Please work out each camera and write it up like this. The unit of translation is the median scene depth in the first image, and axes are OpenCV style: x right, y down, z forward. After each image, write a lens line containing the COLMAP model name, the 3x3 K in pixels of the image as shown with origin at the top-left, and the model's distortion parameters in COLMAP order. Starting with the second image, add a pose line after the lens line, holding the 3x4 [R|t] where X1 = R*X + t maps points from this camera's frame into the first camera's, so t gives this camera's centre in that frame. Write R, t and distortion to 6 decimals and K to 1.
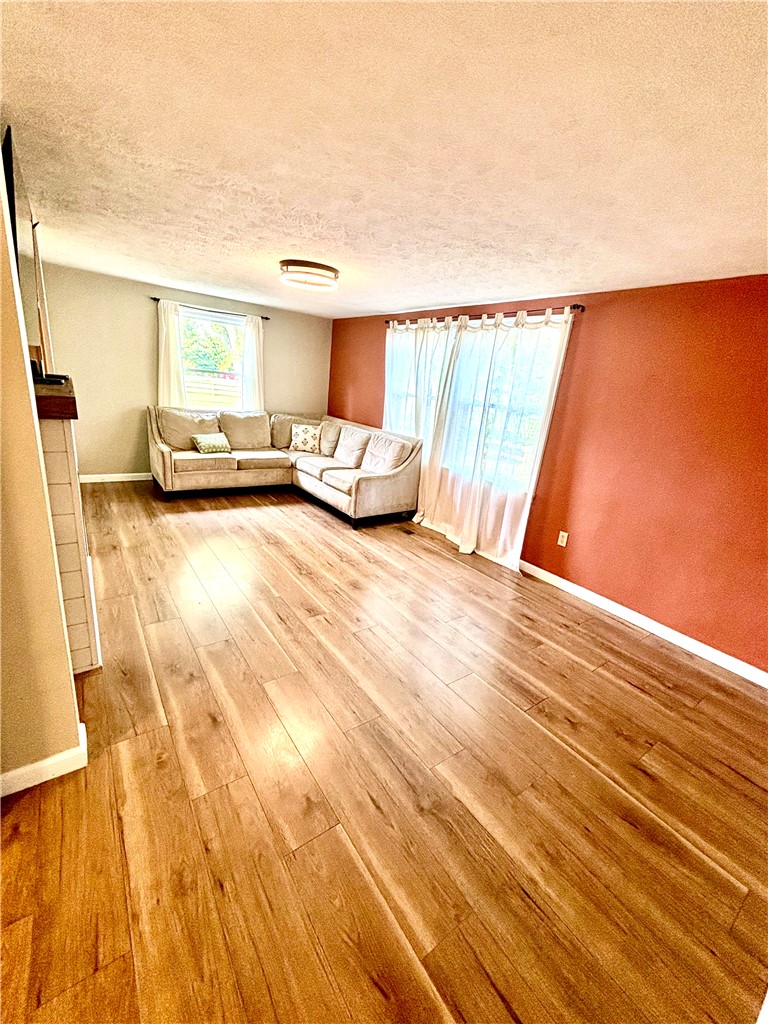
lens RADIAL K [[417.4, 0, 385.2], [0, 417.4, 510.8], [0, 0, 1]] dist [0.000133, -0.000438]
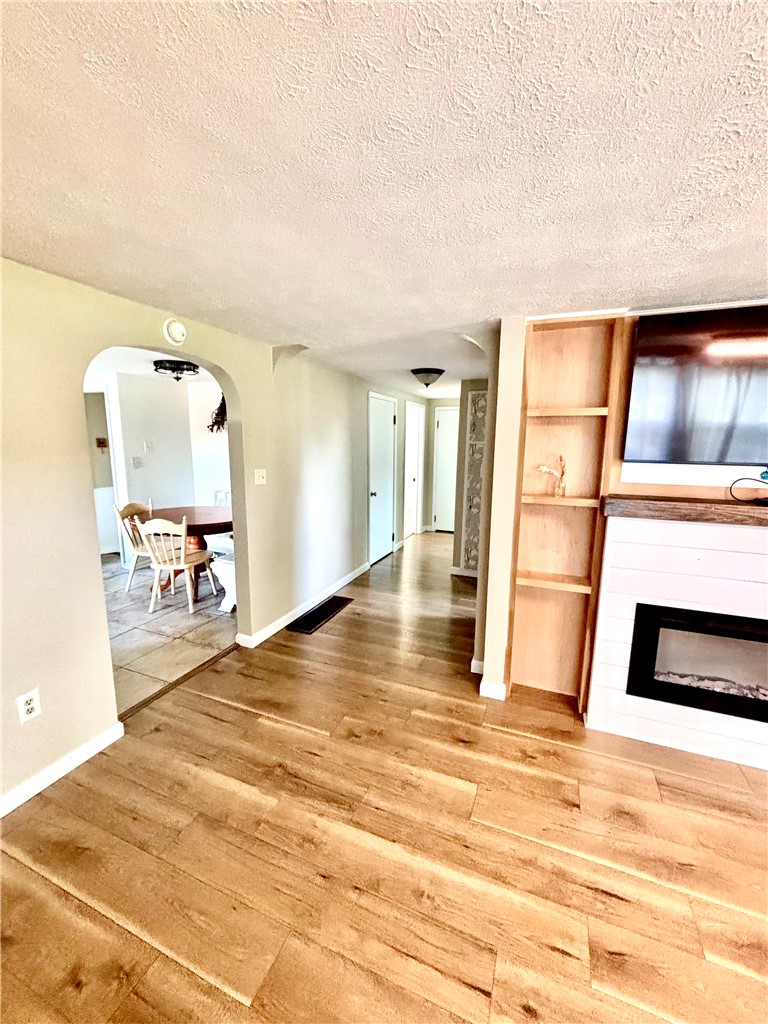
lens RADIAL K [[417.4, 0, 386.1], [0, 417.4, 507.6], [0, 0, 1]] dist [0.000133, -0.000438]
pose [[-0.837477, -0.027709, -0.545770, 0.191490], [-0.253623, 0.904347, 0.343267, -0.197432], [0.484054, 0.425898, -0.764397, 0.632243]]
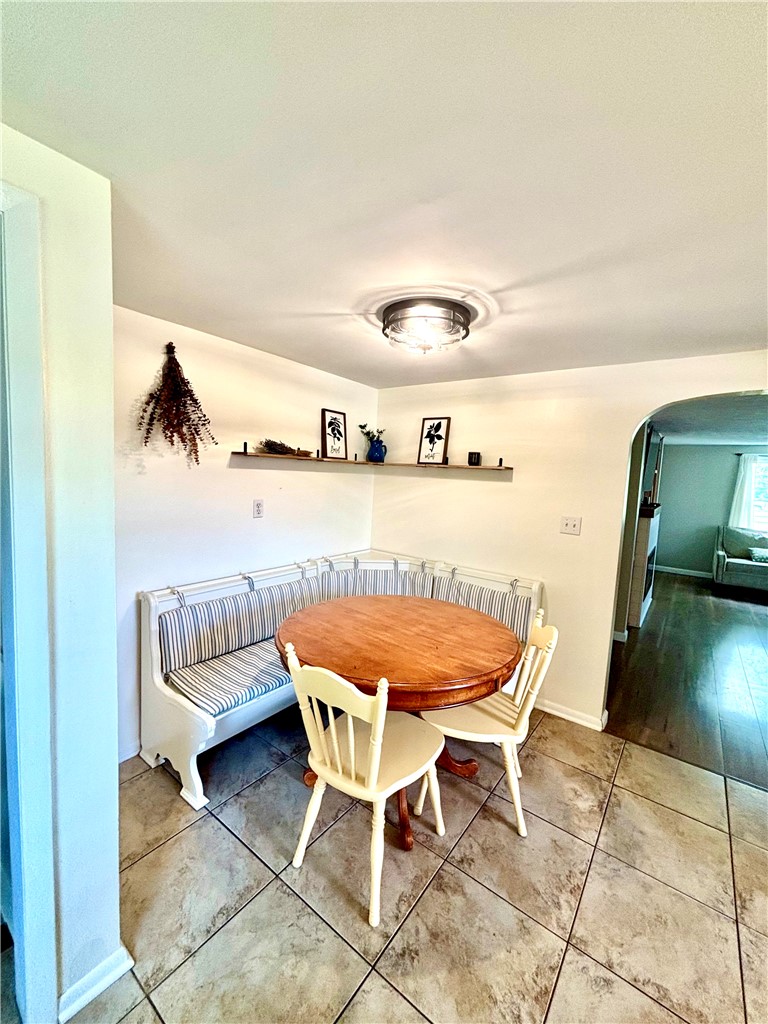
lens RADIAL K [[417.4, 0, 387.6], [0, 417.4, 508.0], [0, 0, 1]] dist [0.000133, -0.000438]
pose [[0.308535, -0.003872, -0.951205, 0.471828], [-0.294697, 0.950401, -0.099457, 0.179516], [0.904411, 0.311004, 0.292091, -0.489169]]
